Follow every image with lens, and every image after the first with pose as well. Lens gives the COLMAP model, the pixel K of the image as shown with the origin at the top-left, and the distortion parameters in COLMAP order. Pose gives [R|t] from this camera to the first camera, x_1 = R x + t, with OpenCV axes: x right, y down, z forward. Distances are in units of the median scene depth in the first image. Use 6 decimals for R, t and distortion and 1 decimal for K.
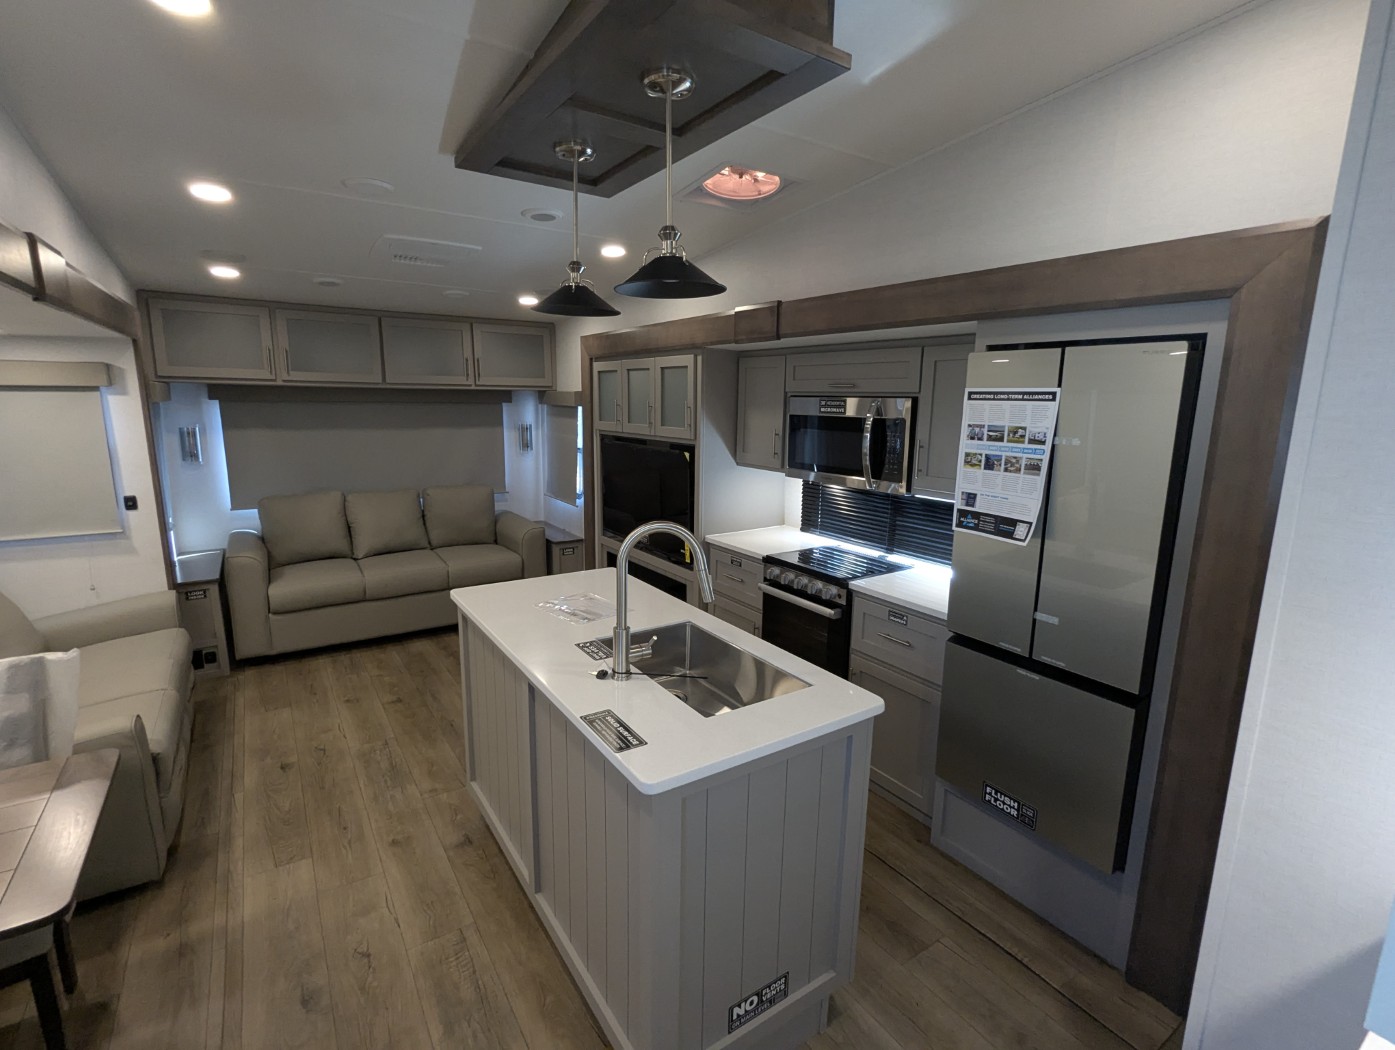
lens RADIAL K [[663.5, 0, 696.9], [0, 663.5, 527.0], [0, 0, 1]] dist [-0.003339, 0.003055]
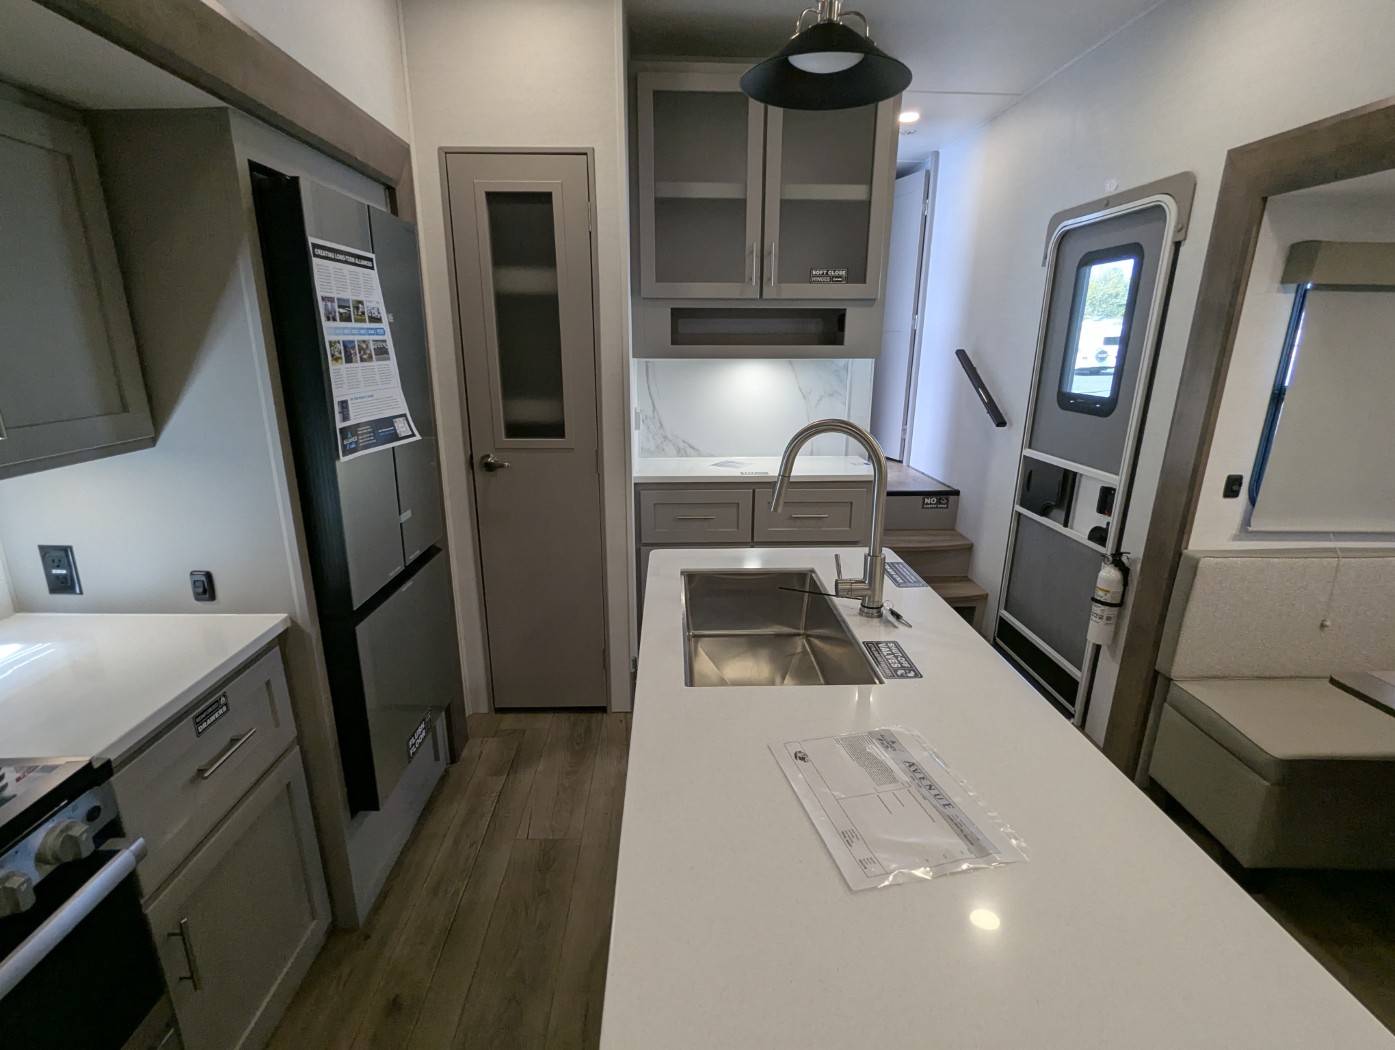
lens RADIAL K [[663.5, 0, 697.1], [0, 663.5, 525.7], [0, 0, 1]] dist [-0.003339, 0.003055]
pose [[-0.853188, -0.163416, 0.495344, -0.217748], [0.080054, 0.897380, 0.433936, -0.169347], [-0.515423, 0.409883, -0.752552, 1.145792]]
